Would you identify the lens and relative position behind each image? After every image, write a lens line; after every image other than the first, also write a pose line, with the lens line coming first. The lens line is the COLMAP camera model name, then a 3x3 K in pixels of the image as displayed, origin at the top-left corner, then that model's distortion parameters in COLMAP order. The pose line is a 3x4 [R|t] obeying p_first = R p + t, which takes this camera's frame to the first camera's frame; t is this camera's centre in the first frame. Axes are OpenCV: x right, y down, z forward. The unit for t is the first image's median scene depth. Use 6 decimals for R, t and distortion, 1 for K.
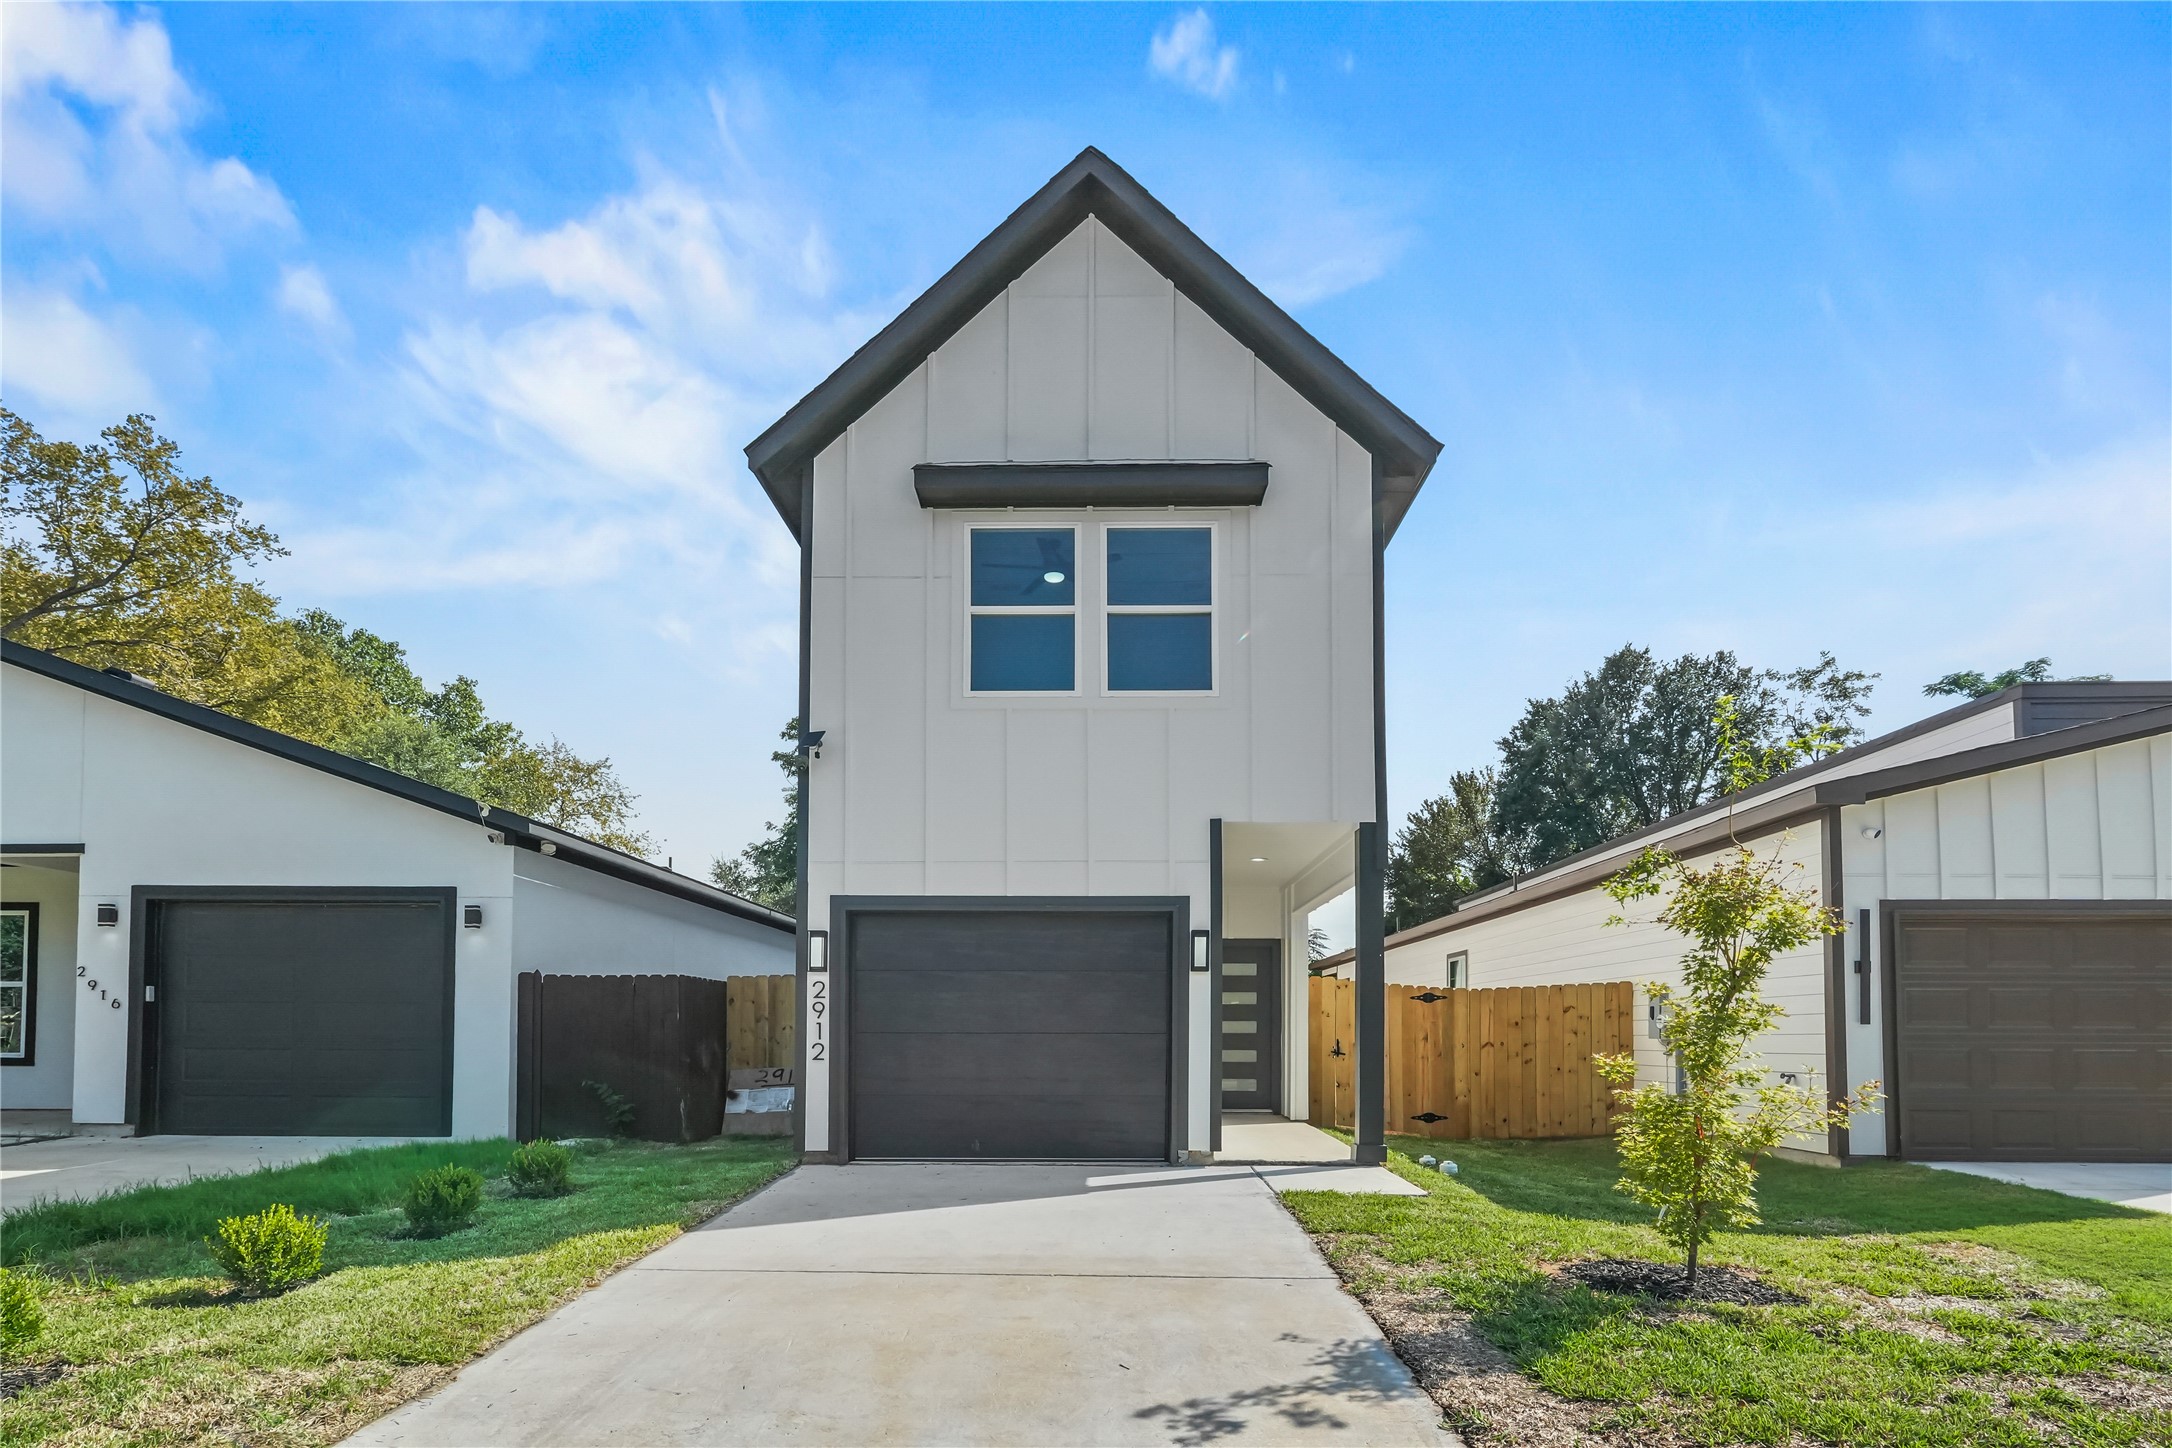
lens RADIAL K [[1084.8, 0, 1066.1], [0, 1084.8, 1000.0], [0, 0, 1]] dist [-0.000980, 0.000443]
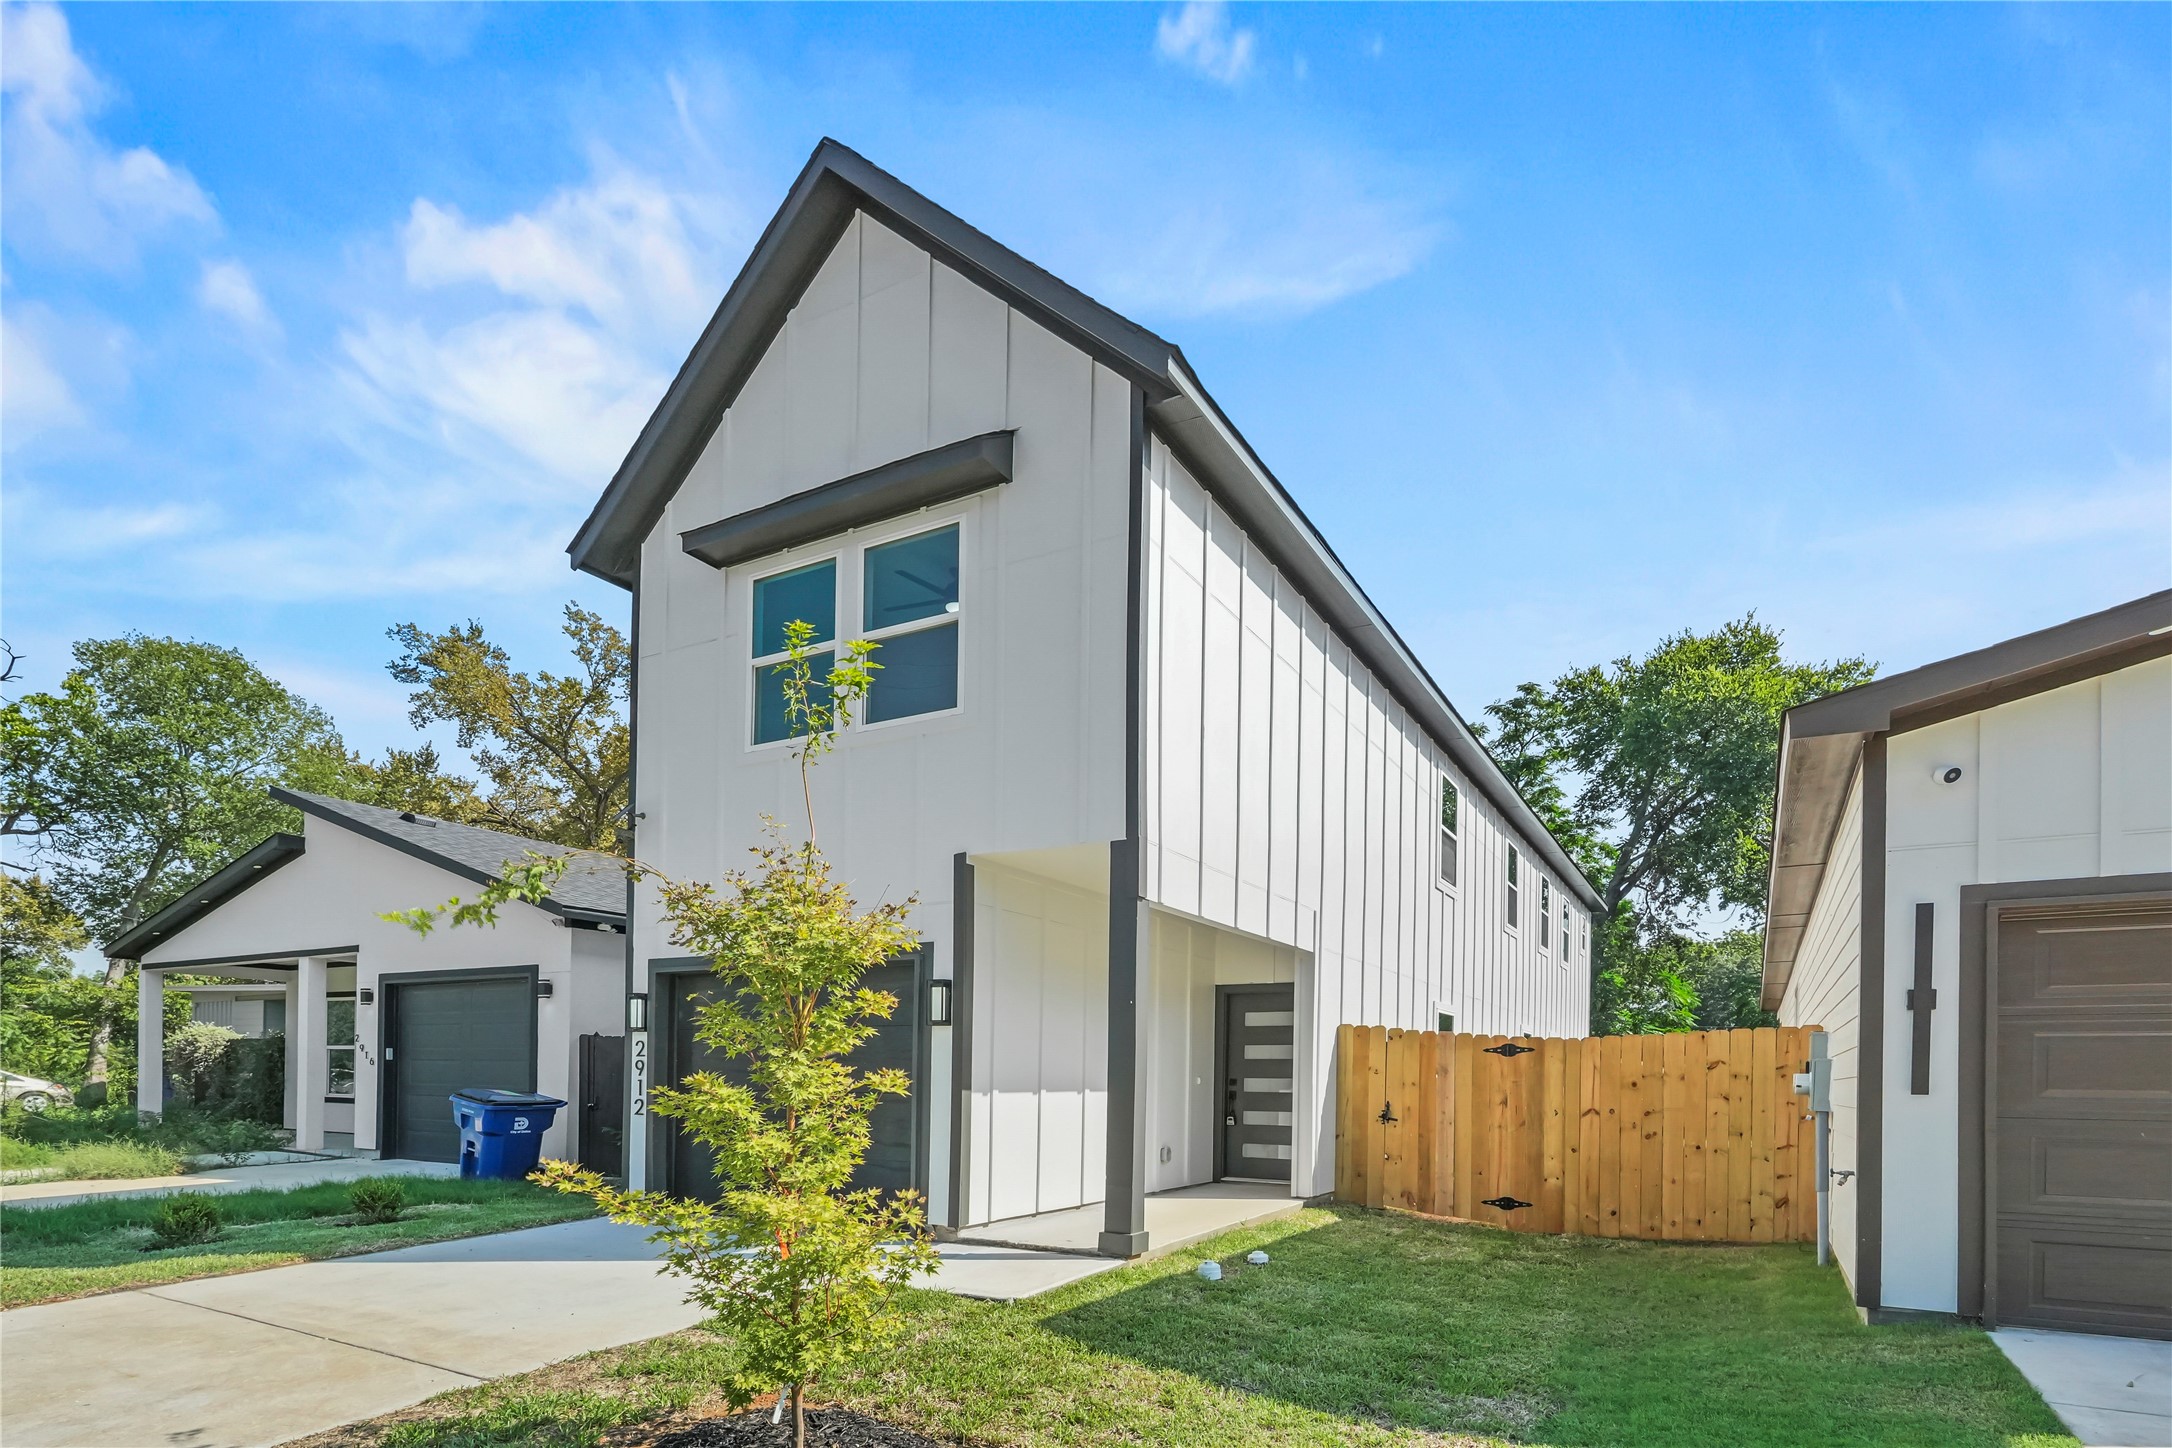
lens RADIAL K [[1066.4, 0, 1093.1], [0, 1066.4, 1074.0], [0, 0, 1]] dist [0.000259, -0.000654]
pose [[0.888851, 0.004656, -0.458173, 0.629787], [0.005631, 0.999762, 0.021083, -0.004505], [0.458162, -0.021320, 0.888613, 0.270109]]
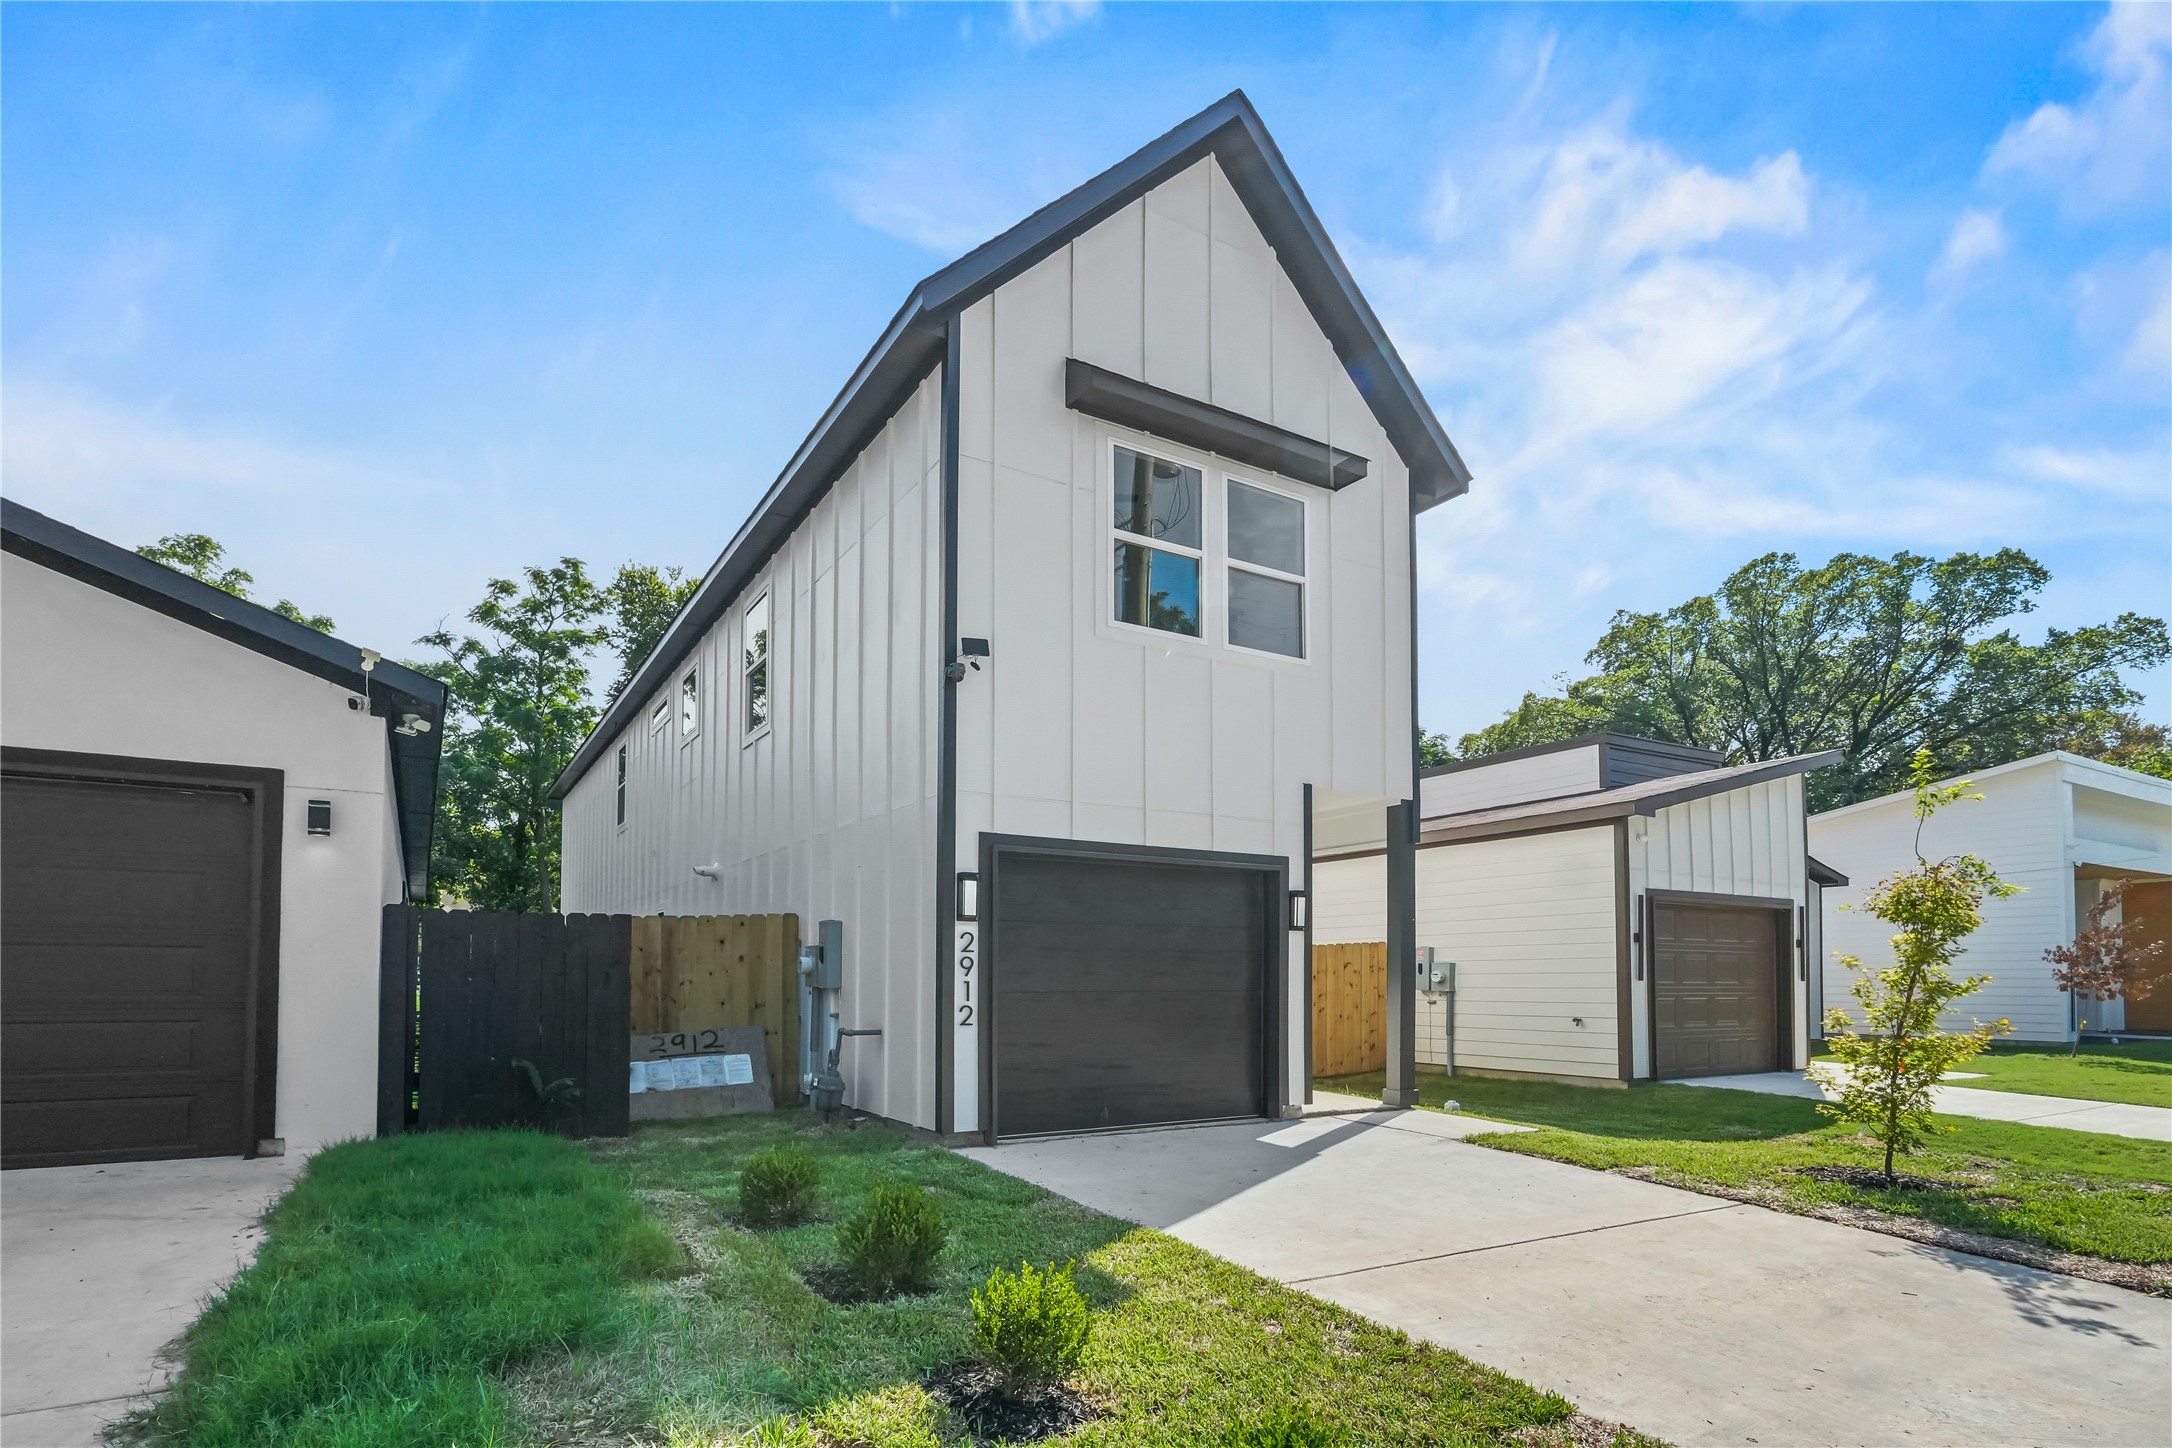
lens RADIAL K [[1101.5, 0, 1092.5], [0, 1101.5, 954.7], [0, 0, 1]] dist [0.003767, 0.000302]
pose [[0.850347, 0.011803, 0.526090, -0.586701], [-0.017464, 0.999831, 0.005795, -0.006704], [-0.525933, -0.014115, 0.850409, 0.207665]]
